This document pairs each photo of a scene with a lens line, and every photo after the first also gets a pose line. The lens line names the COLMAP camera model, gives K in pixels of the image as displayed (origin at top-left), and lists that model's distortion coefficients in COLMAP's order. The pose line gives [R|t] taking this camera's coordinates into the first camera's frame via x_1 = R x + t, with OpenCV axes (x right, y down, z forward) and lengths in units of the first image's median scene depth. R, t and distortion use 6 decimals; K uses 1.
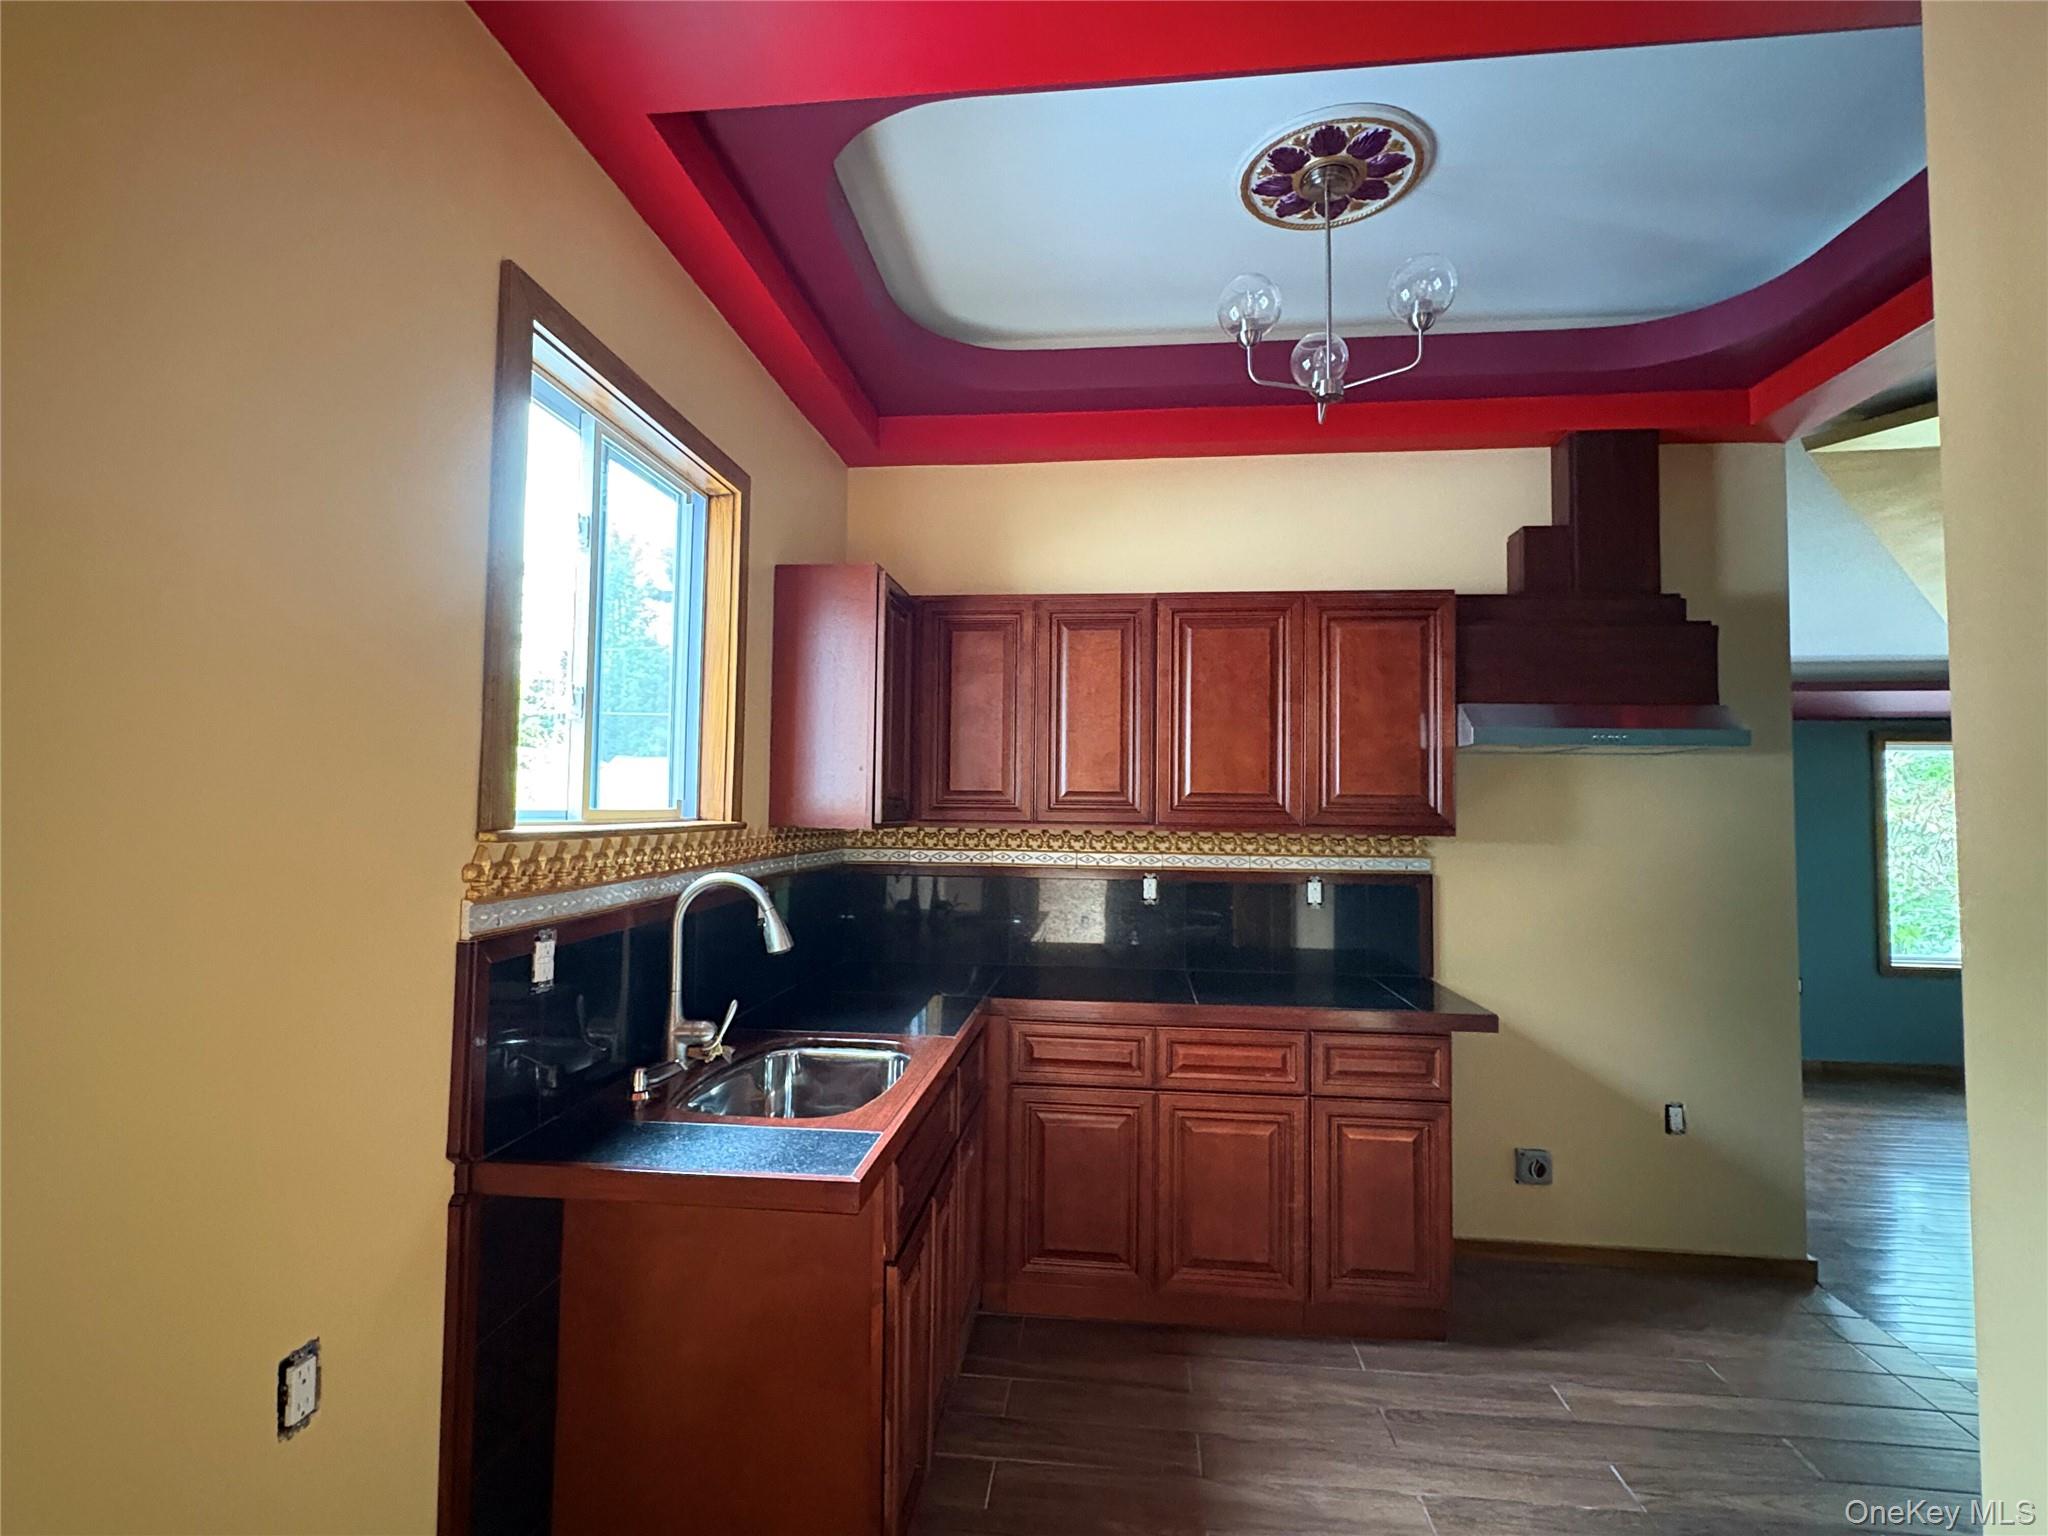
lens RADIAL K [[968.6, 0, 1016.0], [0, 968.6, 763.9], [0, 0, 1]] dist [-0.001363, 0.000650]
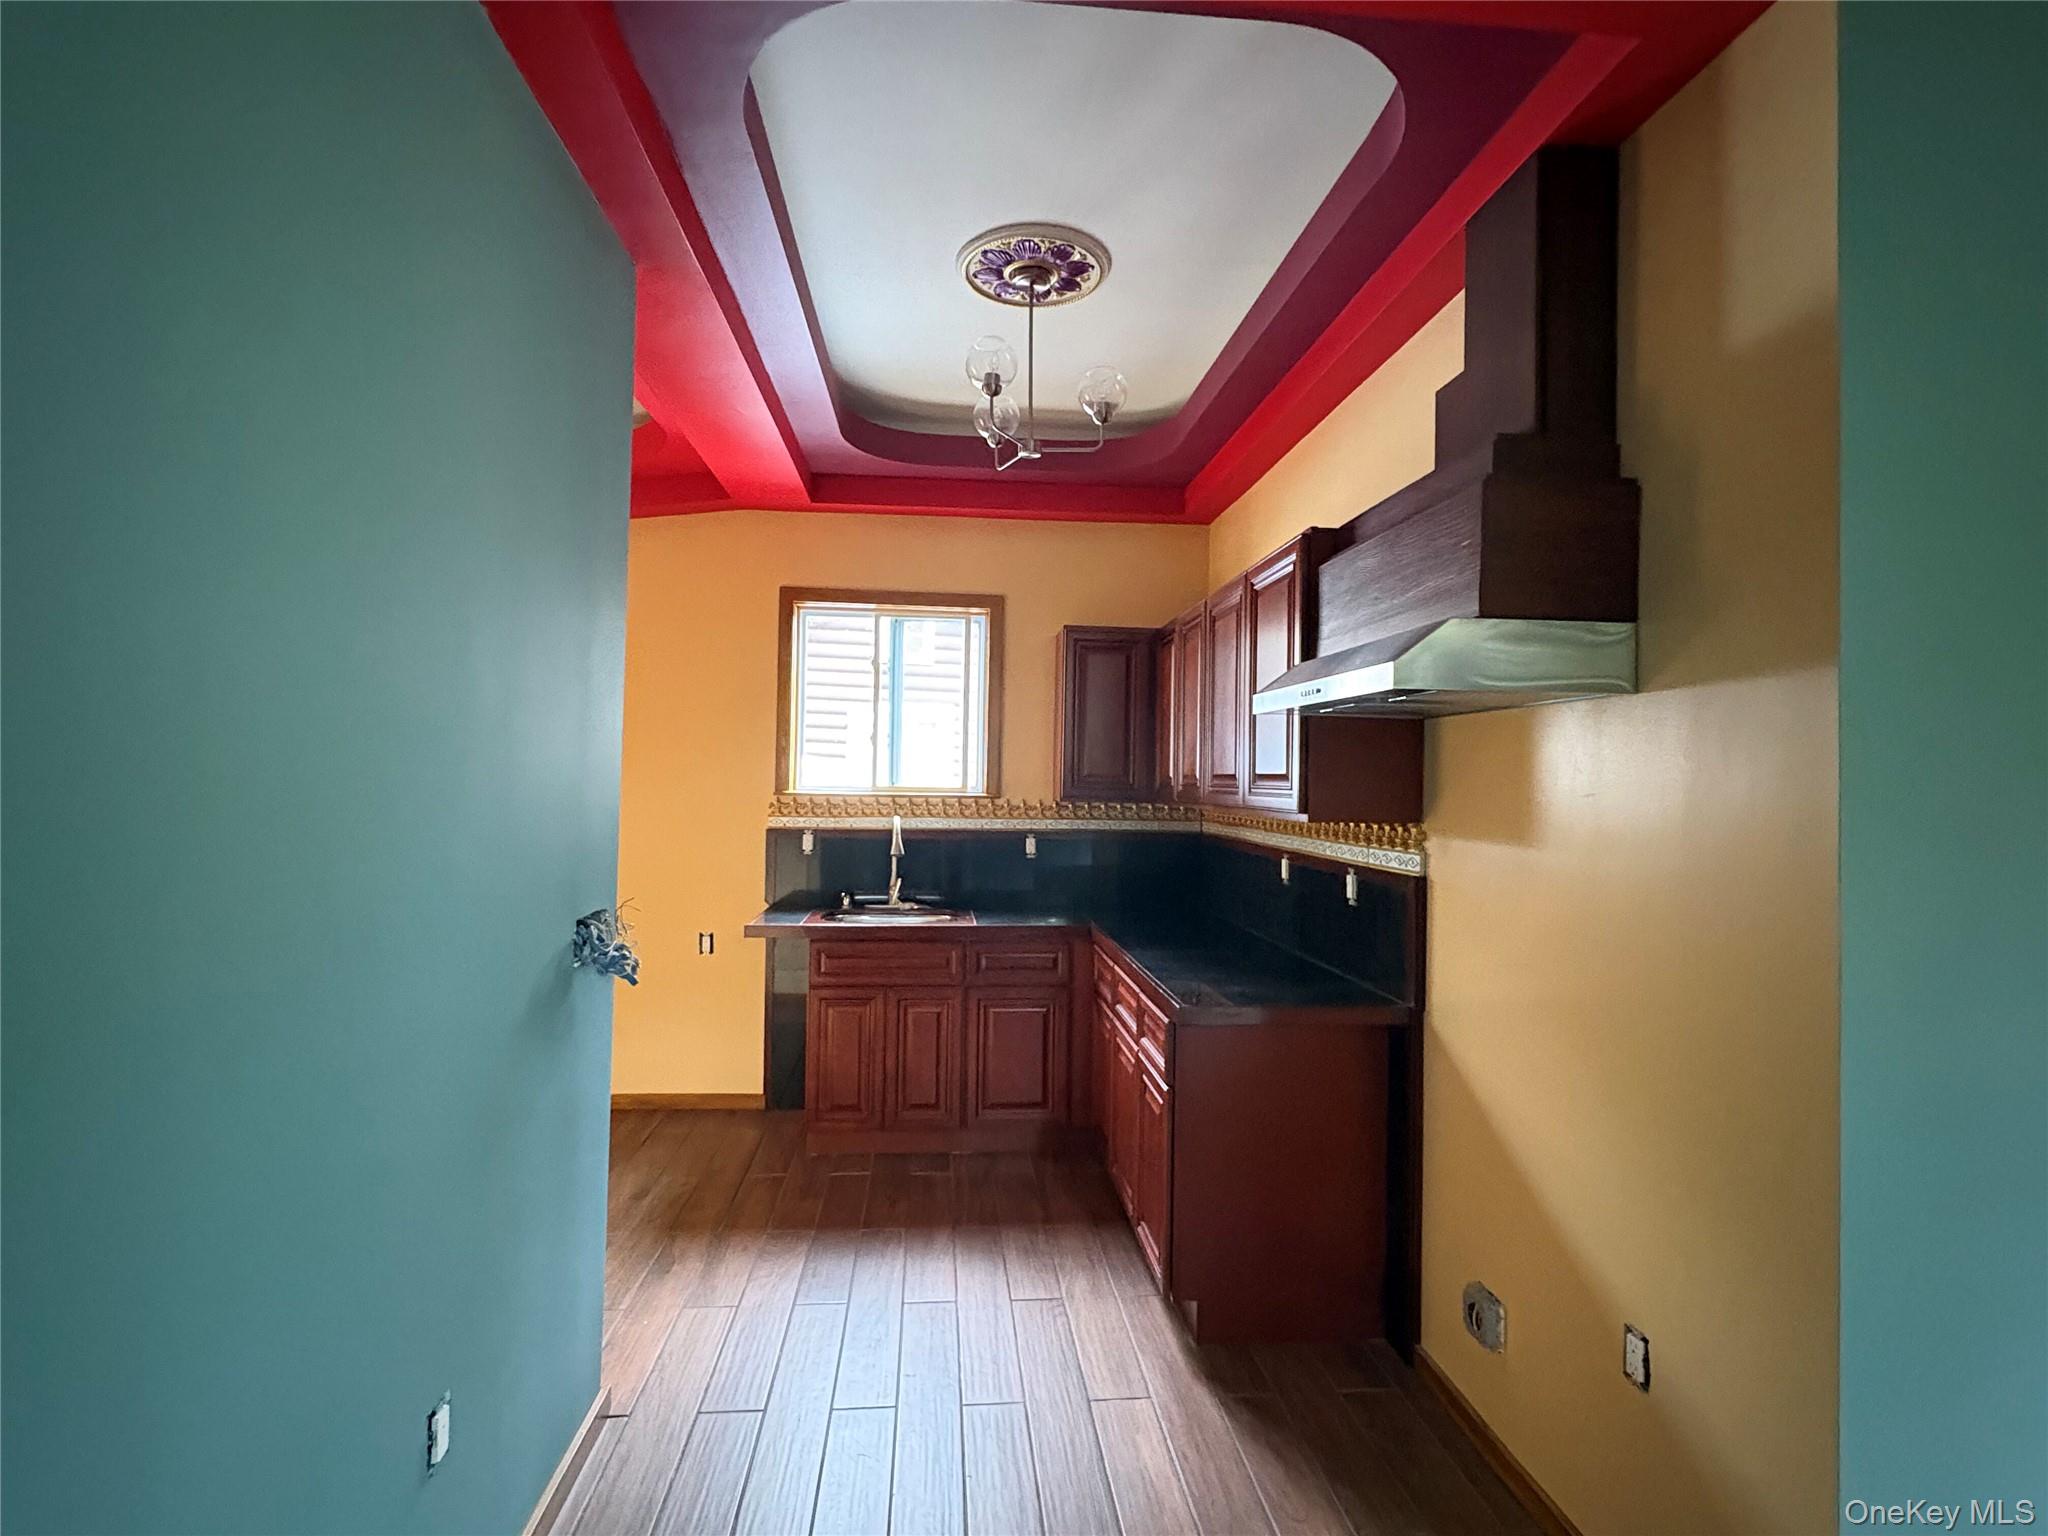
lens RADIAL K [[968.6, 0, 1016.9], [0, 968.6, 766.2], [0, 0, 1]] dist [-0.001363, 0.000650]
pose [[0.187040, -0.024301, -0.982052, 1.246507], [0.029001, 0.999395, -0.019206, 0.036000], [0.981924, -0.024888, 0.187632, 0.605503]]
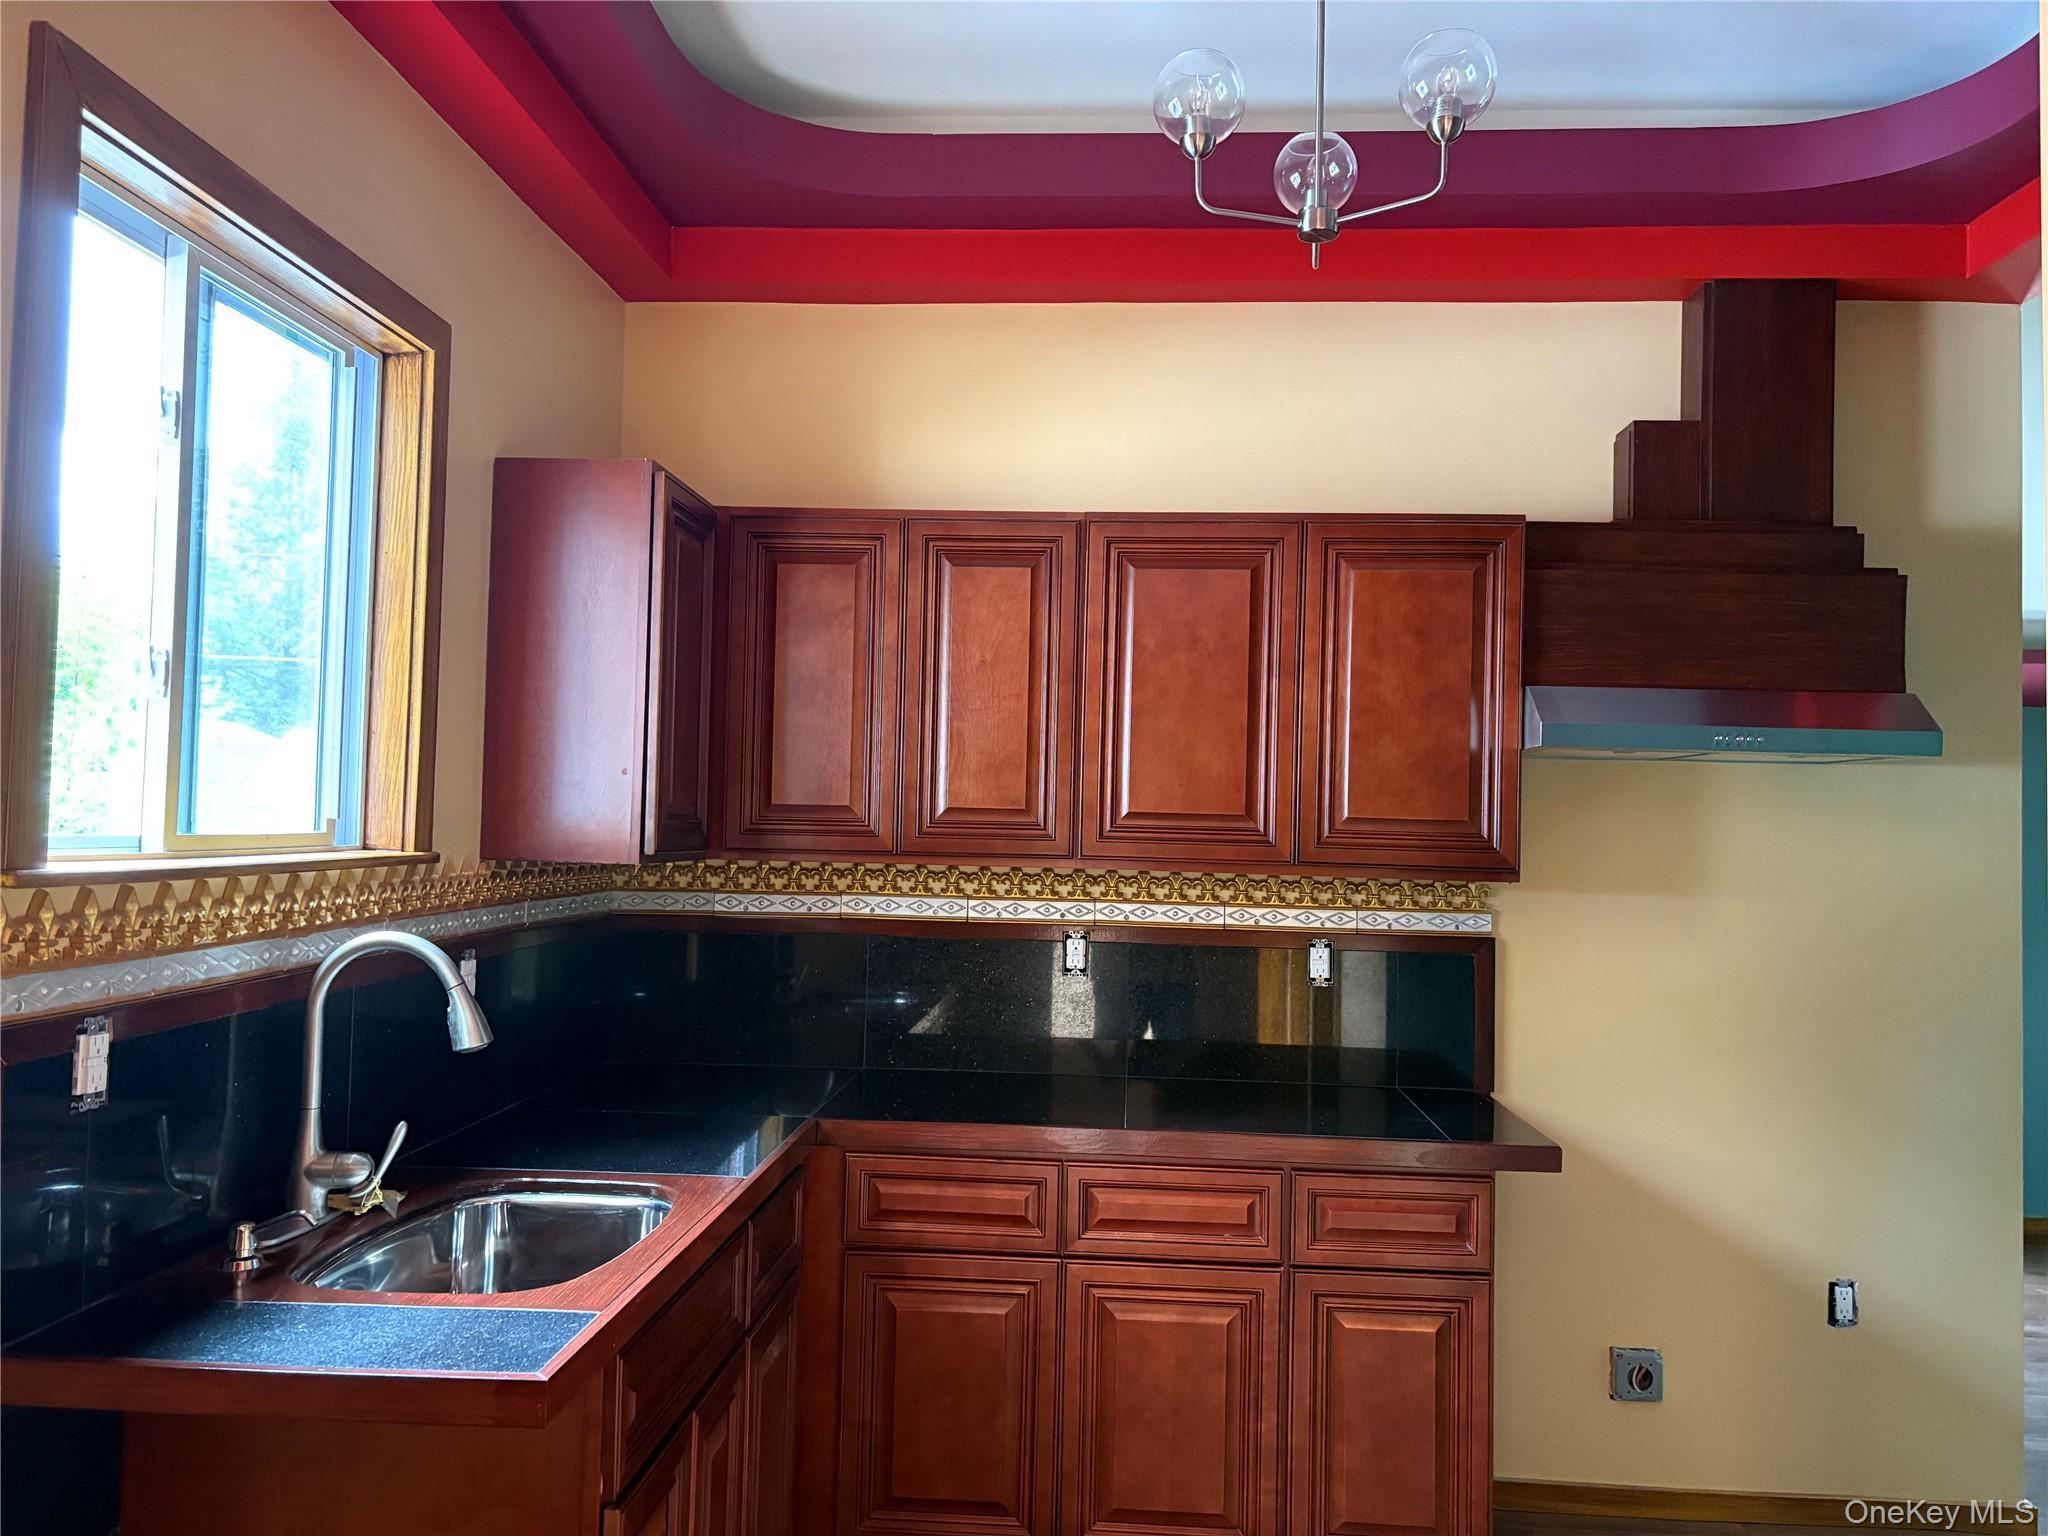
lens RADIAL K [[1546.5, 0, 1030.2], [0, 1546.5, 766.2], [0, 0, 1]] dist [0.058534, -0.048790]
pose [[0.998826, 0.012726, 0.046743, 0.063209], [-0.013243, 0.999854, 0.010762, -0.013389], [-0.046599, -0.011368, 0.998849, -0.067421]]
